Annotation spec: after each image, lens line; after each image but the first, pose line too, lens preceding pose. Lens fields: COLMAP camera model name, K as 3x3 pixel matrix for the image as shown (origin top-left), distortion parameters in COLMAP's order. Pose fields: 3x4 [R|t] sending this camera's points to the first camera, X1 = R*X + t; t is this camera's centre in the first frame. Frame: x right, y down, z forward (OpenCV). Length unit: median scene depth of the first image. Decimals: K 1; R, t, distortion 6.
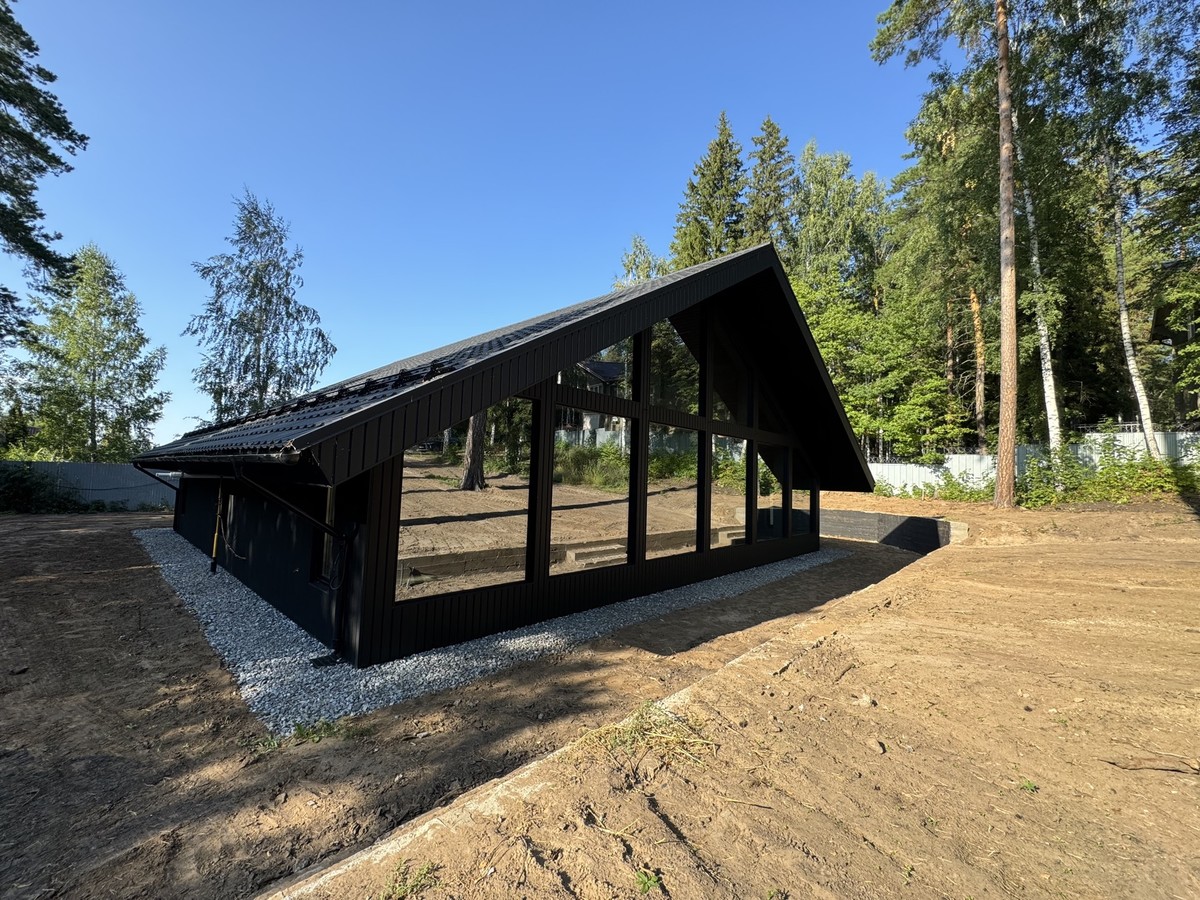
lens RADIAL K [[479.0, 0, 608.9], [0, 479.0, 451.7], [0, 0, 1]] dist [-0.009136, 0.001085]
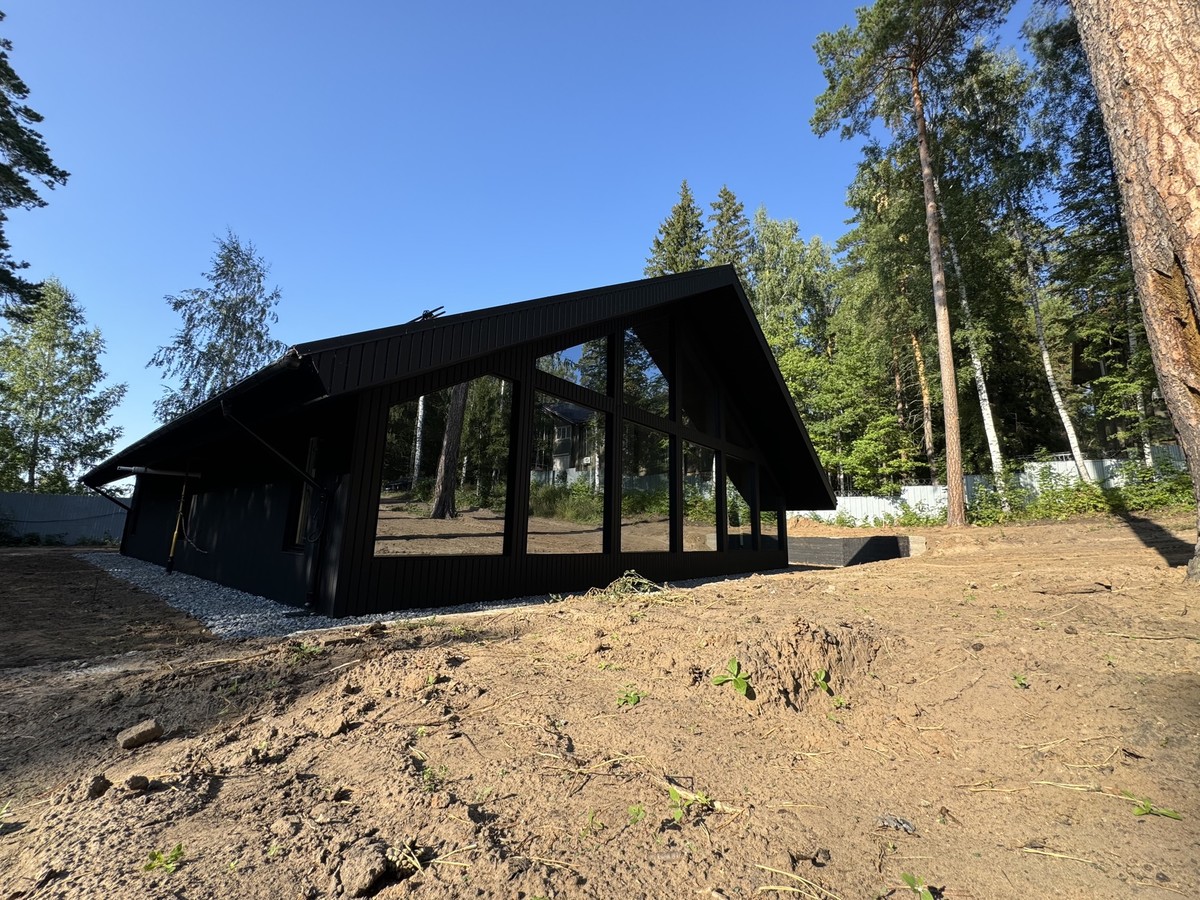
lens RADIAL K [[479.0, 0, 609.4], [0, 479.0, 454.2], [0, 0, 1]] dist [-0.009136, 0.001085]
pose [[0.997928, 0.001143, 0.064337, -0.005849], [0.006407, 0.993108, -0.117032, 0.061193], [-0.064027, 0.117201, 0.991042, -0.012037]]
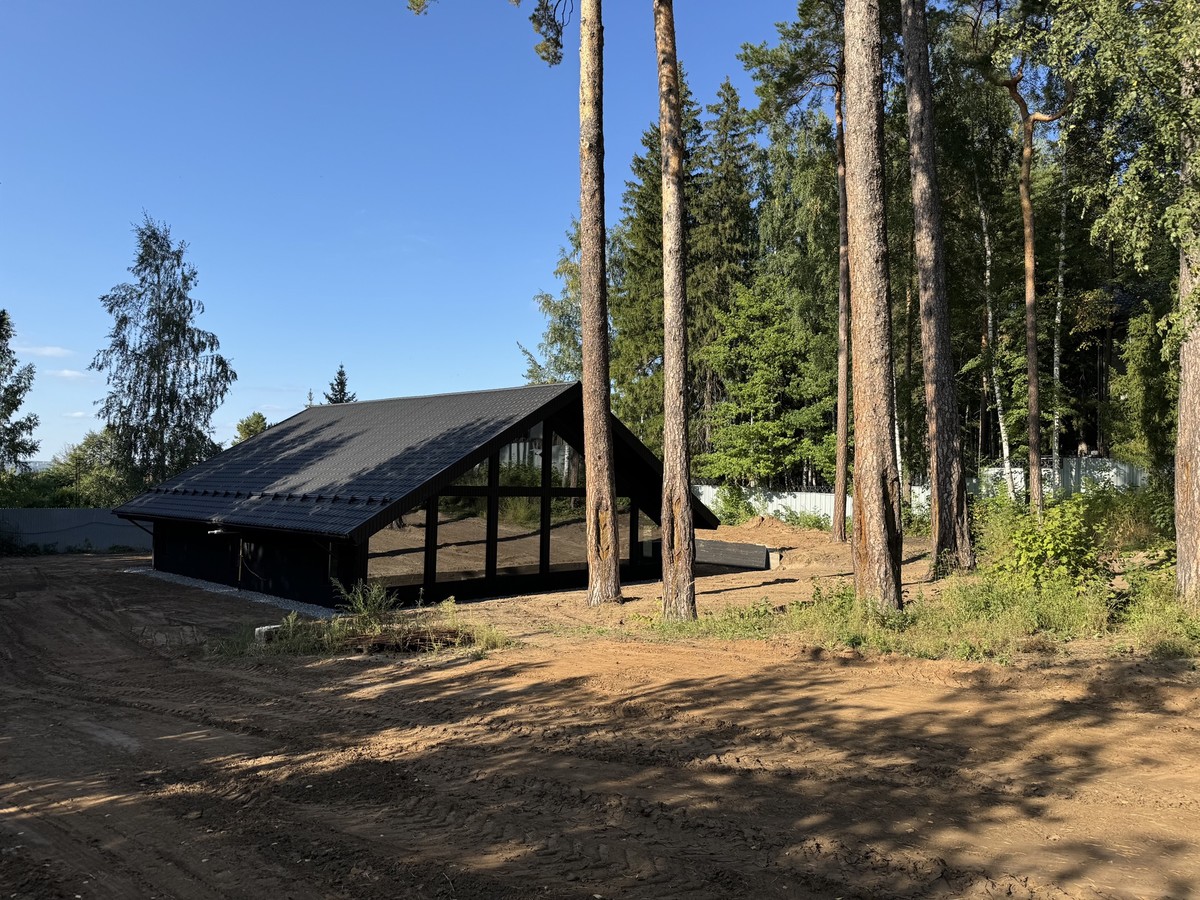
lens RADIAL K [[850.6, 0, 594.5], [0, 850.6, 444.5], [0, 0, 1]] dist [0.051380, -0.066719]
pose [[0.999811, -0.006941, -0.018169, 0.186991], [0.007034, 0.999962, 0.005070, -0.102634], [0.018133, -0.005197, 0.999822, -0.795932]]
